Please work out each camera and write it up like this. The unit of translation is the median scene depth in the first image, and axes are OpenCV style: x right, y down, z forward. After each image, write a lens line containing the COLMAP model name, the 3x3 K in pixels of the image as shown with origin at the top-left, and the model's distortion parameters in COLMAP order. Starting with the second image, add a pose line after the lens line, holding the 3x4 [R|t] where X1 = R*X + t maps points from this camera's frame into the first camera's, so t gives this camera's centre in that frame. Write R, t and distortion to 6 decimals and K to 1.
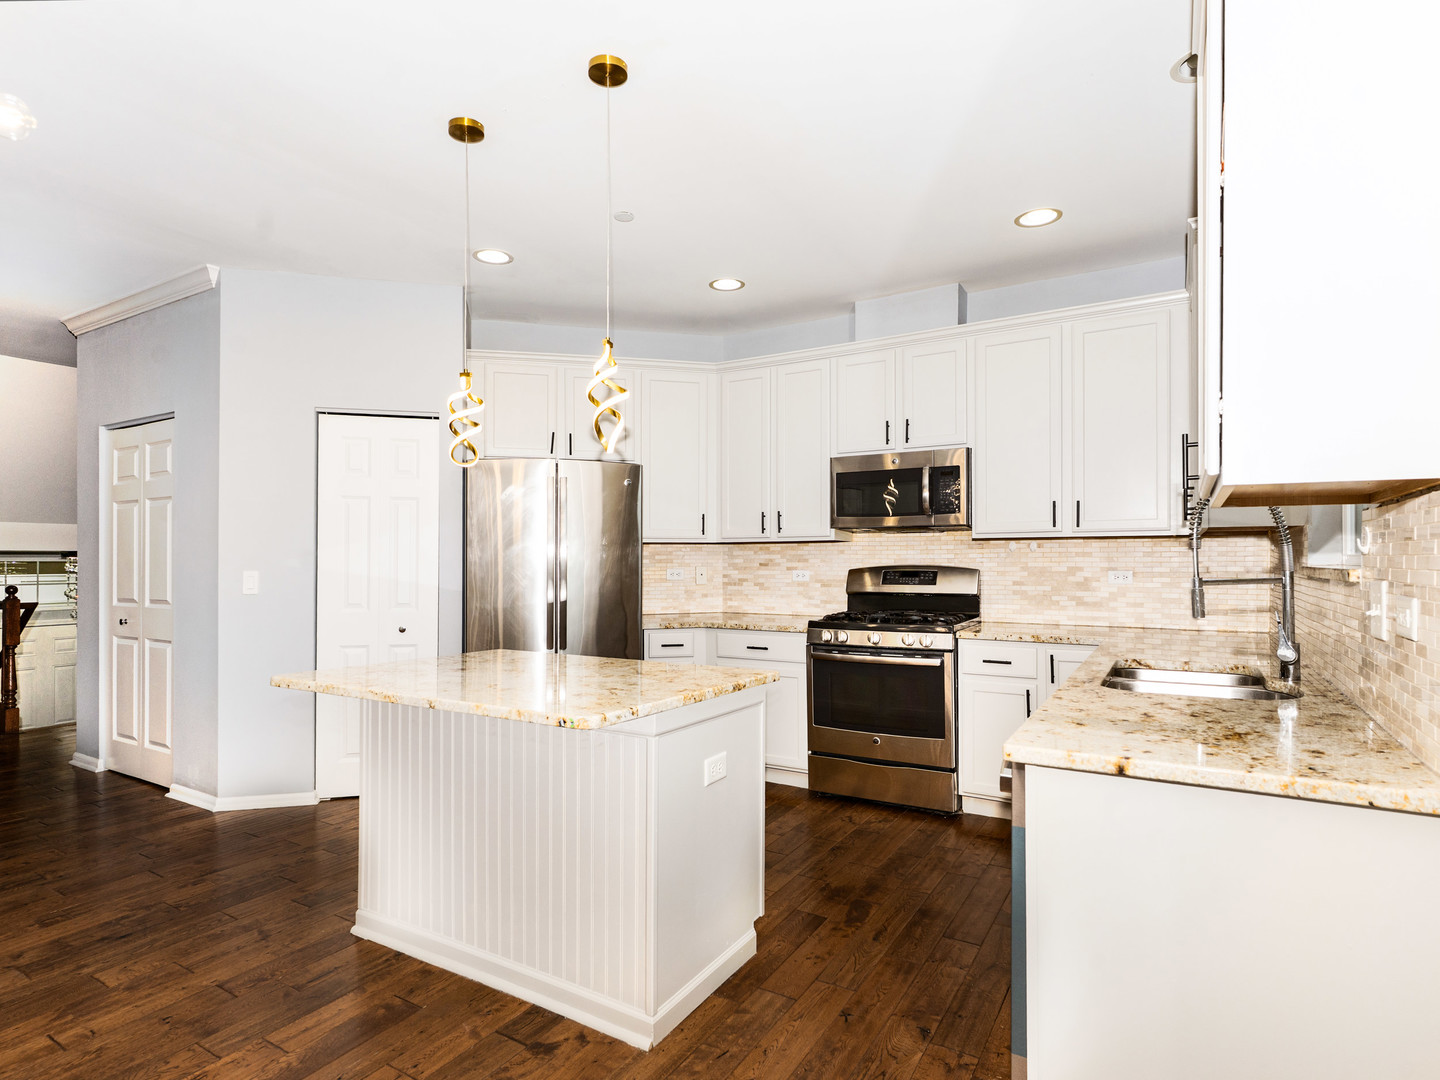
lens RADIAL K [[777.2, 0, 709.7], [0, 777.2, 548.8], [0, 0, 1]] dist [-0.001252, 0.002834]
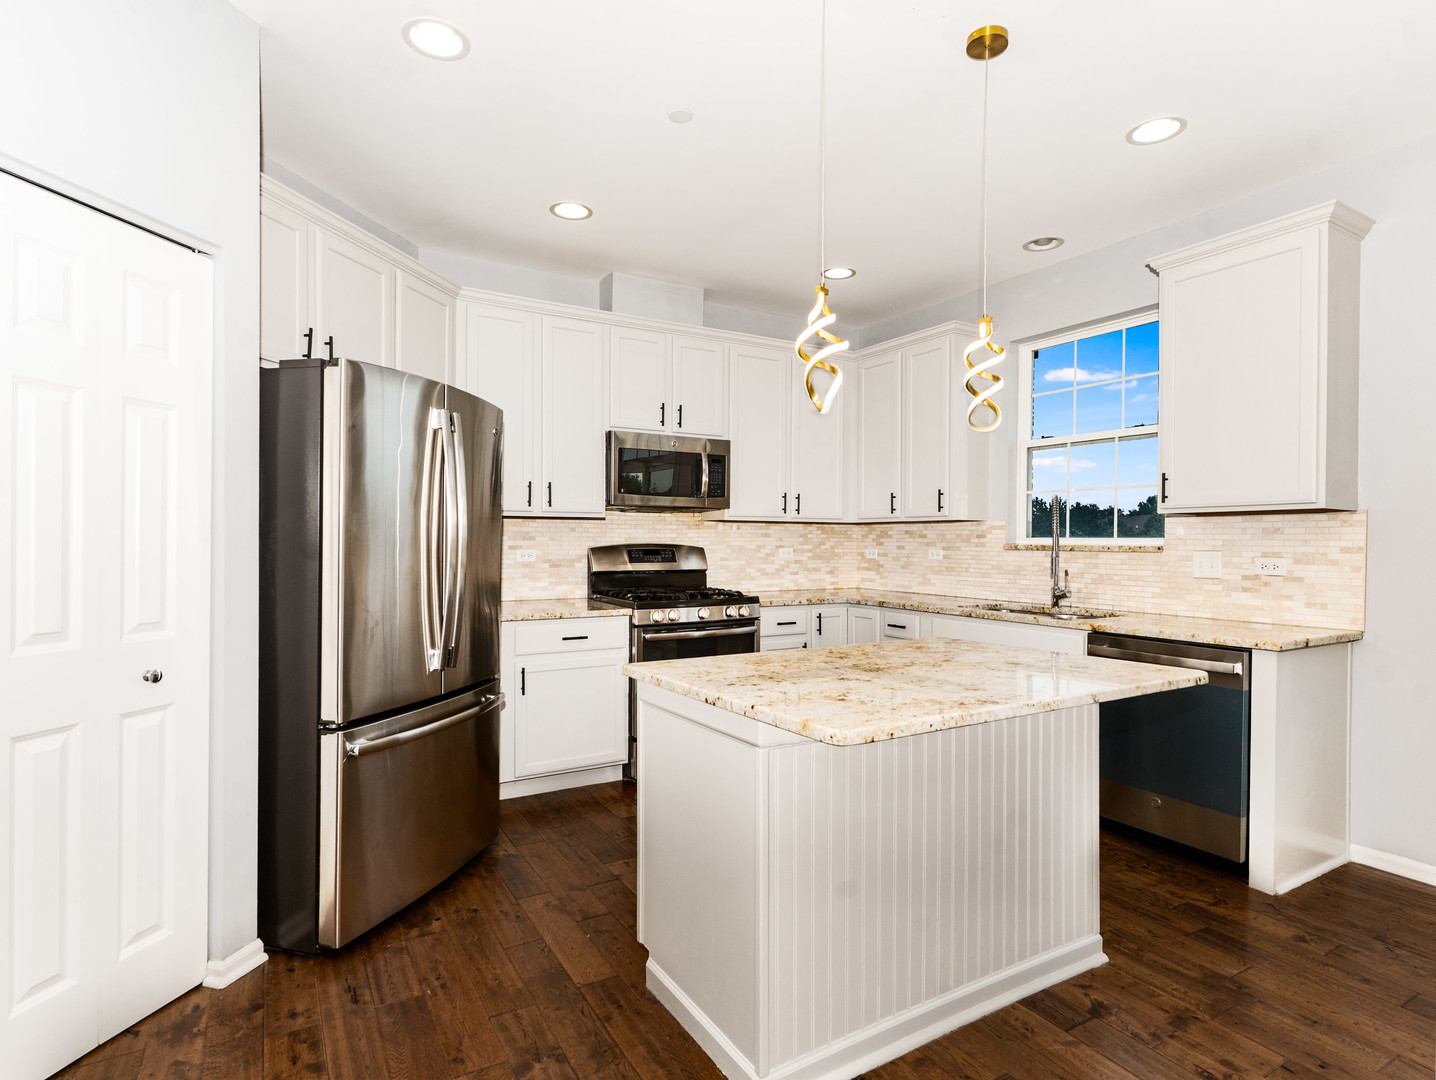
lens RADIAL K [[775.0, 0, 710.9], [0, 775.0, 539.8], [0, 0, 1]] dist [-0.001252, 0.002834]
pose [[0.468925, 0.004096, 0.883229, -0.671312], [-0.018893, 0.999807, 0.005394, 0.009416], [-0.883036, -0.019216, 0.468912, 0.479717]]
